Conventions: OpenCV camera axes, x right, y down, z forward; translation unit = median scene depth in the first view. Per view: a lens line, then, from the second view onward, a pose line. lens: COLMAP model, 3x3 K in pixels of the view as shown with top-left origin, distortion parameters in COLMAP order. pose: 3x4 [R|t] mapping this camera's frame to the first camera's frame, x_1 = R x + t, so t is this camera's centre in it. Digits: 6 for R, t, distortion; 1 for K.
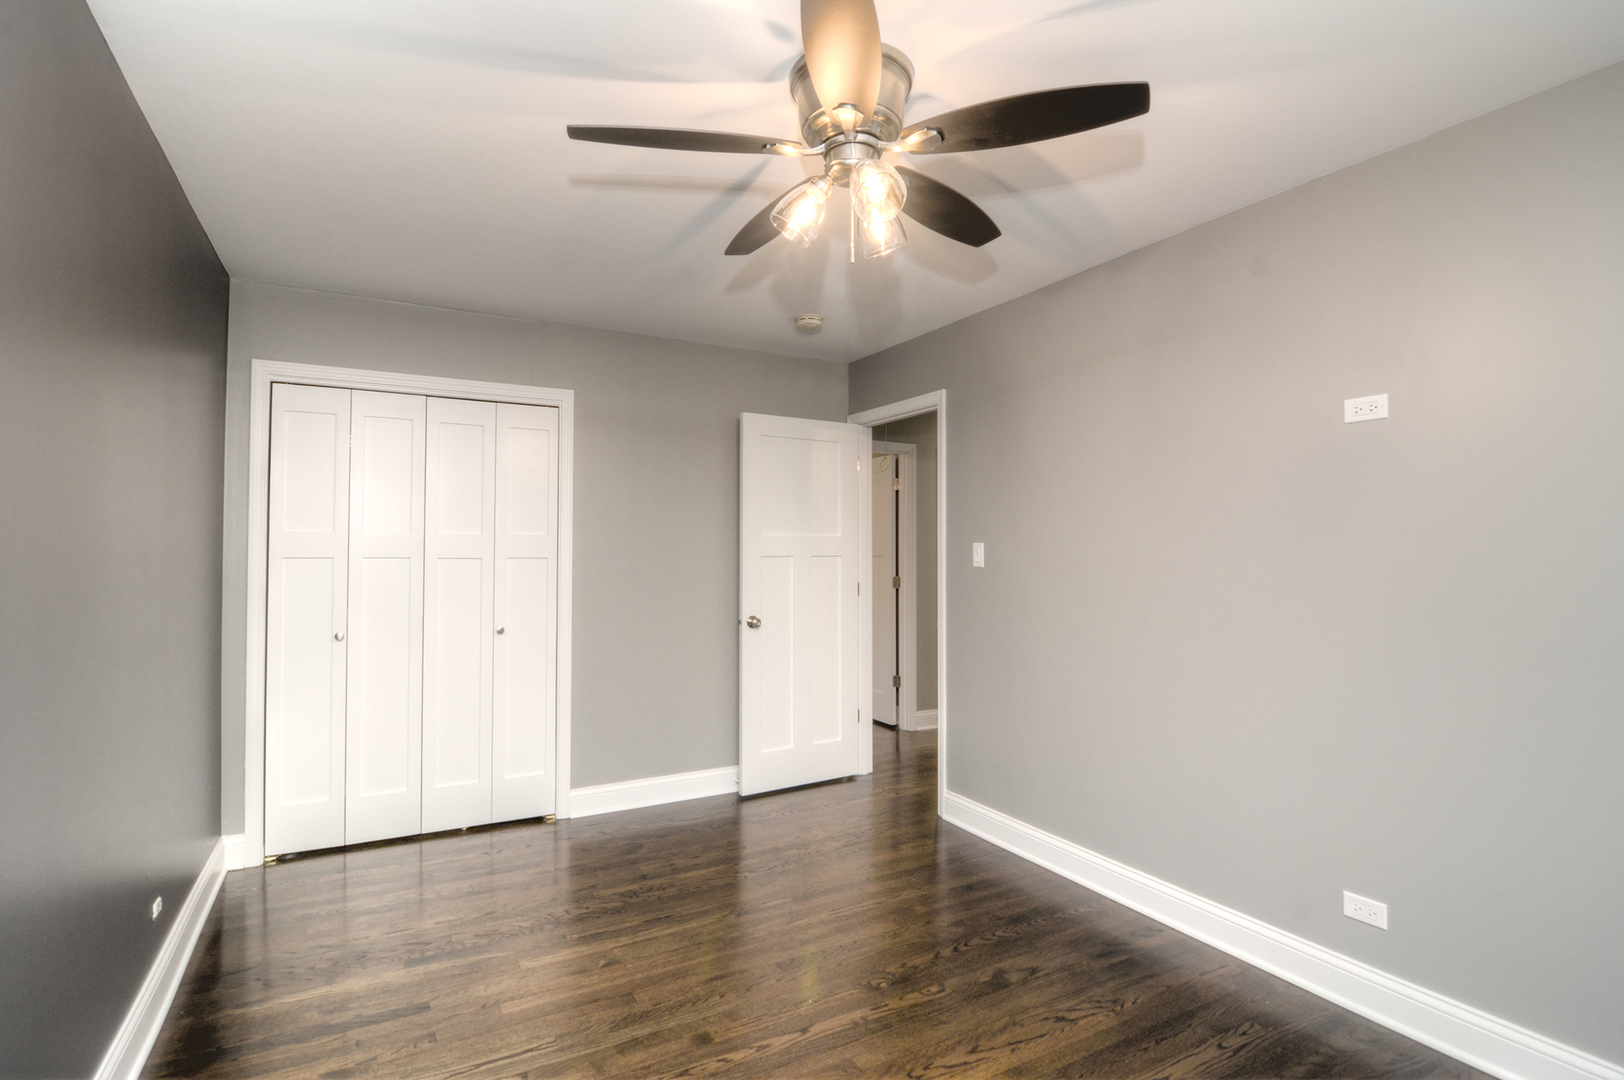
lens RADIAL K [[778.8, 0, 806.4], [0, 778.8, 533.2], [0, 0, 1]] dist [0.000578, -0.016320]
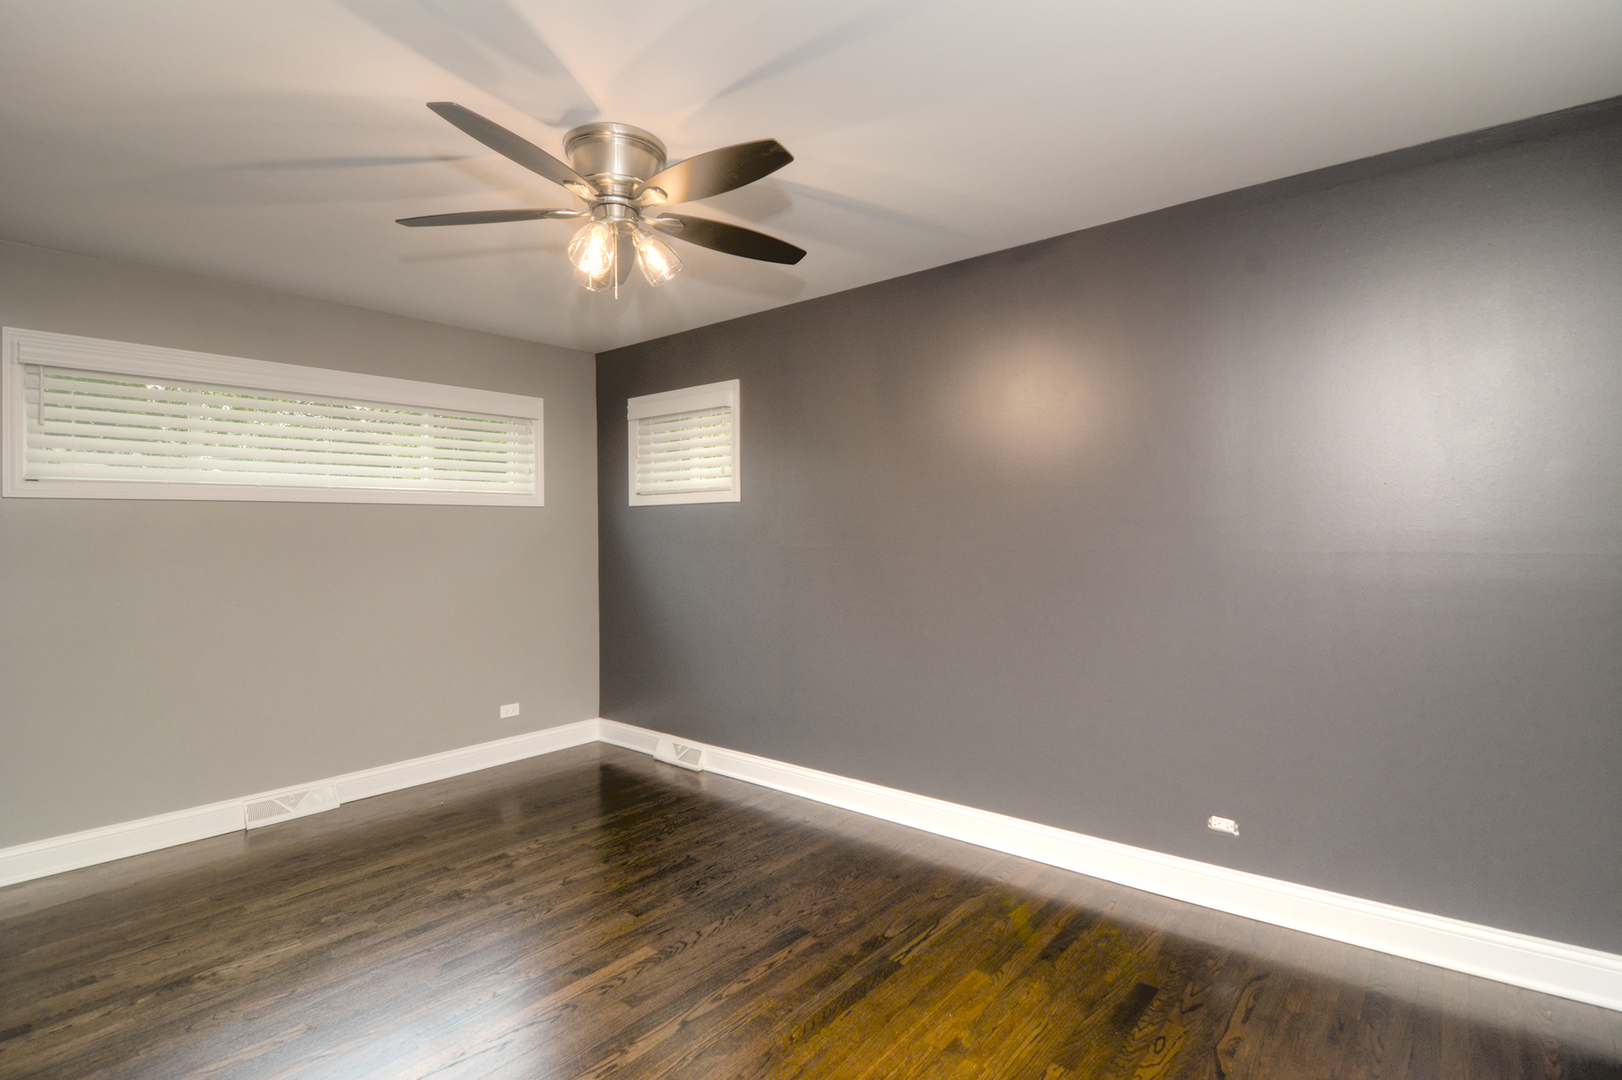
lens RADIAL K [[777.8, 0, 805.4], [0, 777.8, 533.2], [0, 0, 1]] dist [0.000578, -0.016320]
pose [[-0.932947, 0.008891, -0.359905, 0.202874], [0.014020, 0.999834, -0.011644, 0.041550], [0.359742, -0.015909, -0.932916, 1.999943]]
